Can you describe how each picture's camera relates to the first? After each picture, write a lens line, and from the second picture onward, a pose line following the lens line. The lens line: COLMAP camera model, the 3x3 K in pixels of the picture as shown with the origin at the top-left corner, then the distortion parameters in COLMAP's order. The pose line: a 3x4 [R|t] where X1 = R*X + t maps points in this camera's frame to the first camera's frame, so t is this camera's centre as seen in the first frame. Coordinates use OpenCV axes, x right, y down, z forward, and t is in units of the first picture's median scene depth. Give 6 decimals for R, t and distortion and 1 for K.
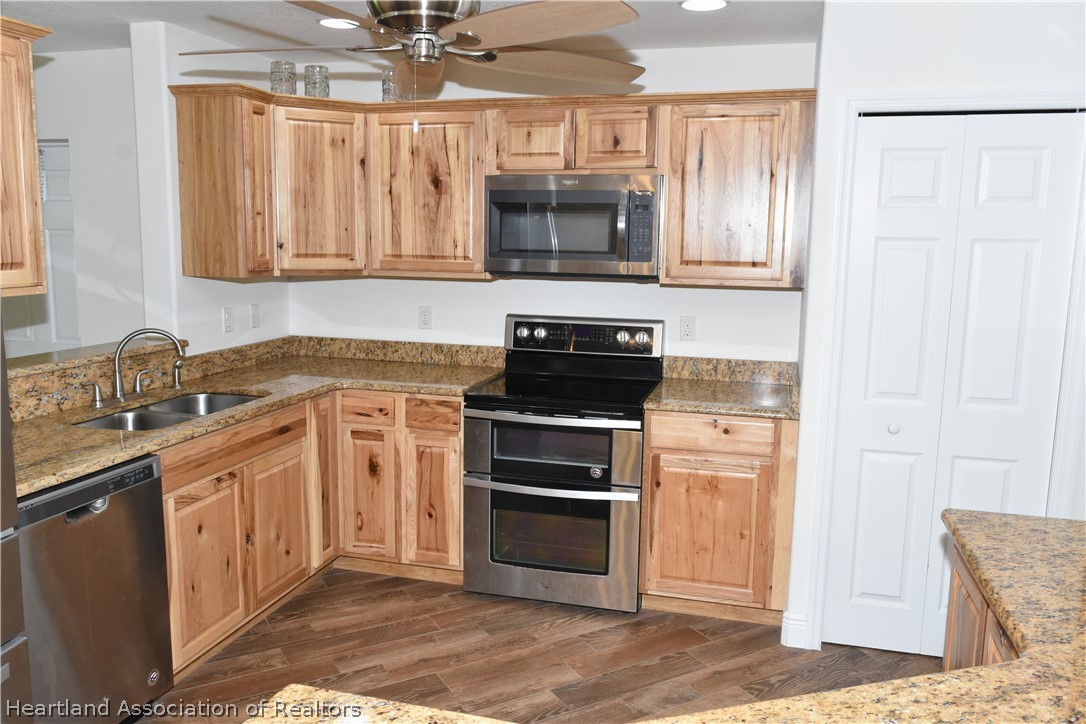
lens RADIAL K [[837.4, 0, 540.2], [0, 837.4, 363.6], [0, 0, 1]] dist [-0.018822, 0.005359]
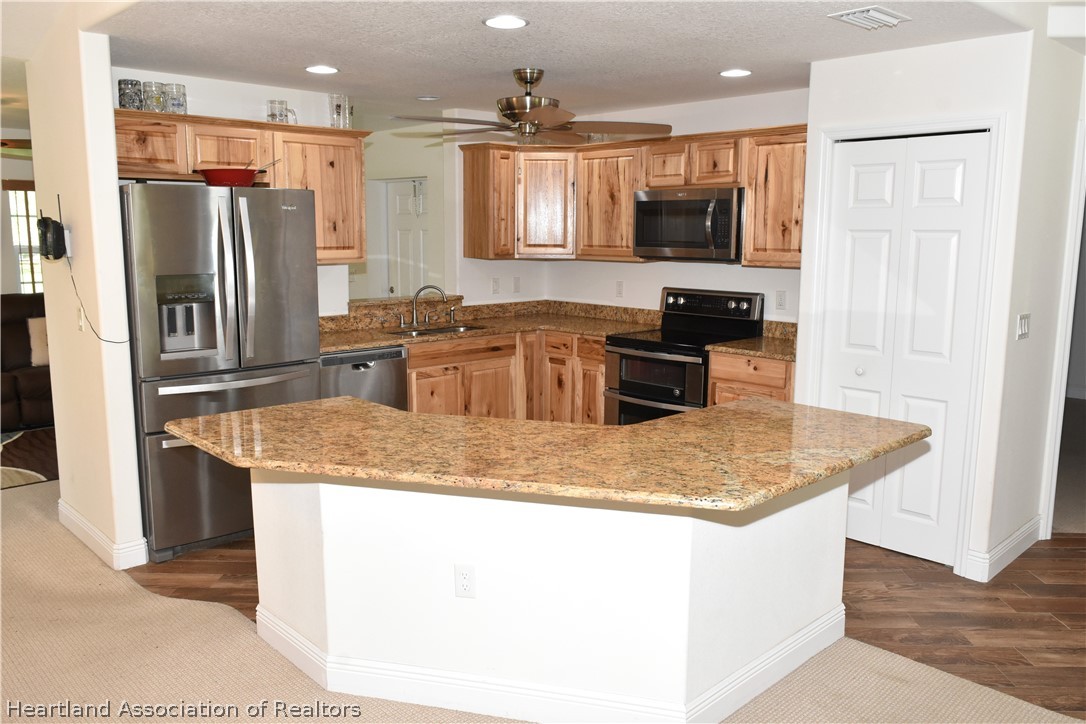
lens RADIAL K [[837.4, 0, 540.3], [0, 837.4, 360.8], [0, 0, 1]] dist [-0.018822, 0.005359]
pose [[0.859062, 0.067758, -0.507368, 0.578727], [-0.069370, 0.997467, 0.015753, 0.065688], [0.507150, 0.021664, 0.861586, -0.370370]]
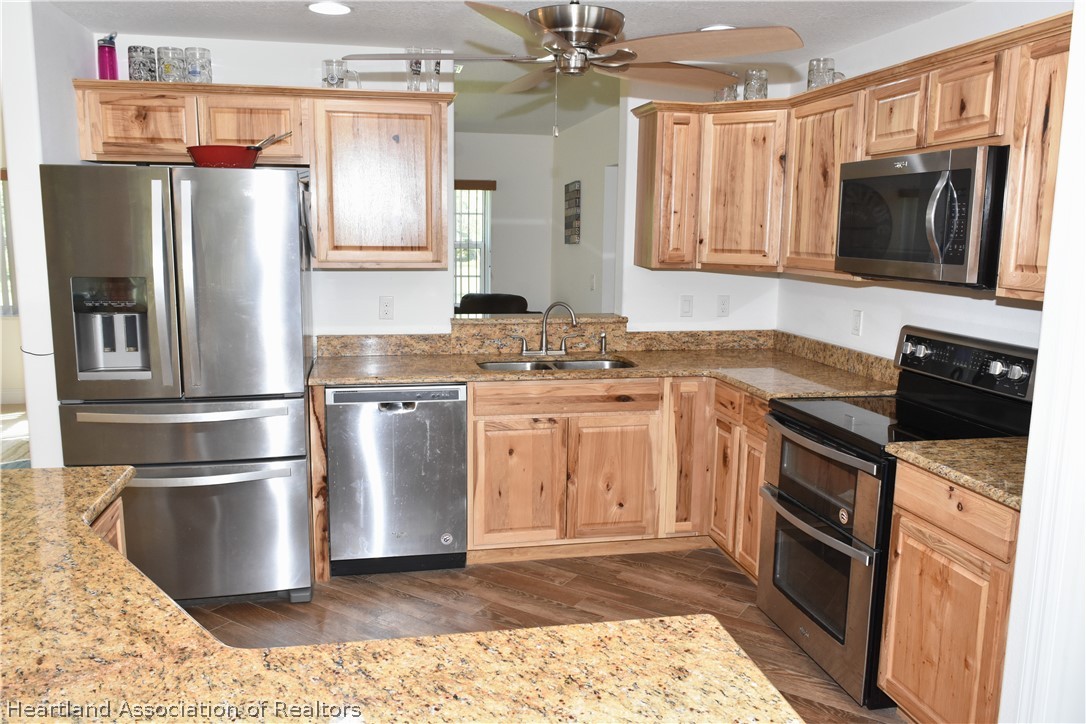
lens RADIAL K [[837.4, 0, 543.1], [0, 837.4, 362.5], [0, 0, 1]] dist [-0.018822, 0.005359]
pose [[0.456363, 0.132065, -0.879939, 0.612091], [-0.140201, 0.987244, 0.075457, -0.038924], [0.878679, 0.088932, 0.469057, 0.328724]]
